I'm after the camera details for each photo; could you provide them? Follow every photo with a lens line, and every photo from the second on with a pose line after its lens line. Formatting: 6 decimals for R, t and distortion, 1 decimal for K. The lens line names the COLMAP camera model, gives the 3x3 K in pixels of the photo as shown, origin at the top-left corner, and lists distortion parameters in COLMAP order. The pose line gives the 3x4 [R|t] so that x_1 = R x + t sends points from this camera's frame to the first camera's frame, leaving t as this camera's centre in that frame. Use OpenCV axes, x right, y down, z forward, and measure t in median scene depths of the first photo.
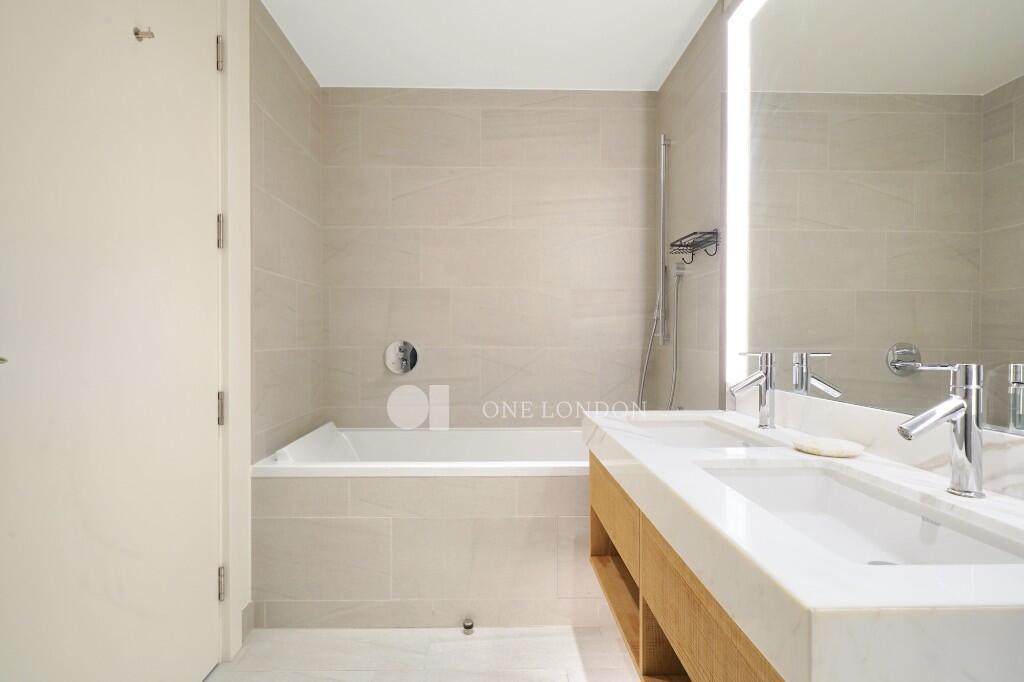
lens RADIAL K [[484.8, 0, 512.0], [0, 484.8, 341.0], [0, 0, 1]] dist [0.000158, 0.000166]
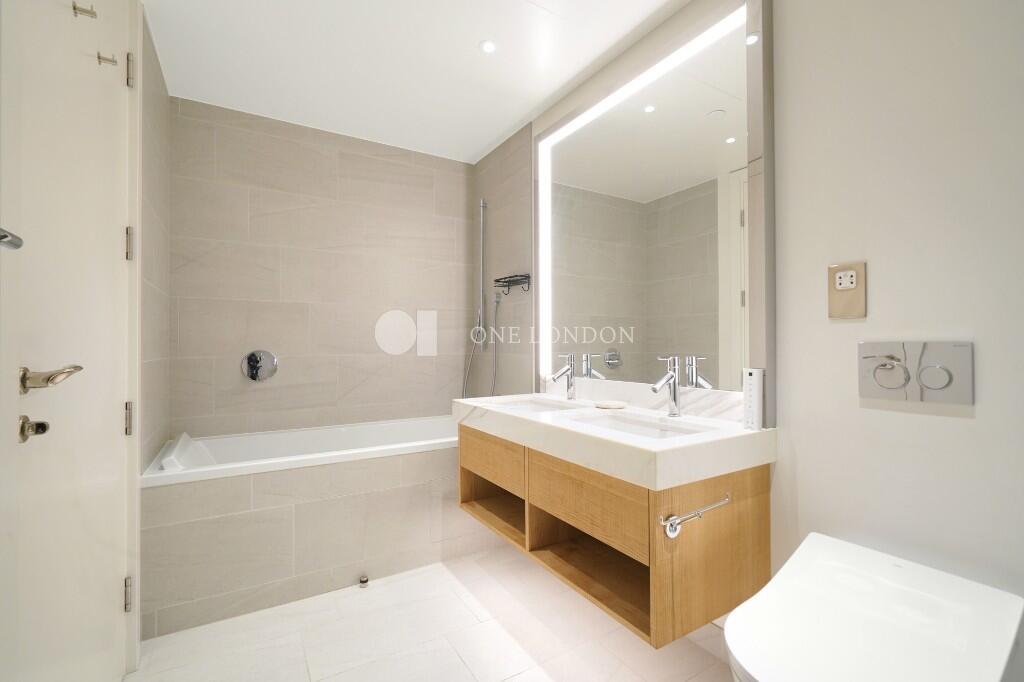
lens RADIAL K [[450.0, 0, 512.0], [0, 450.0, 341.0], [0, 0, 1]] dist [0.000177, 0.000004]
pose [[0.865580, 0.000233, 0.500771, -0.336338], [0.009271, 0.999821, -0.016489, 0.000590], [-0.500685, 0.018915, 0.865423, -0.188295]]
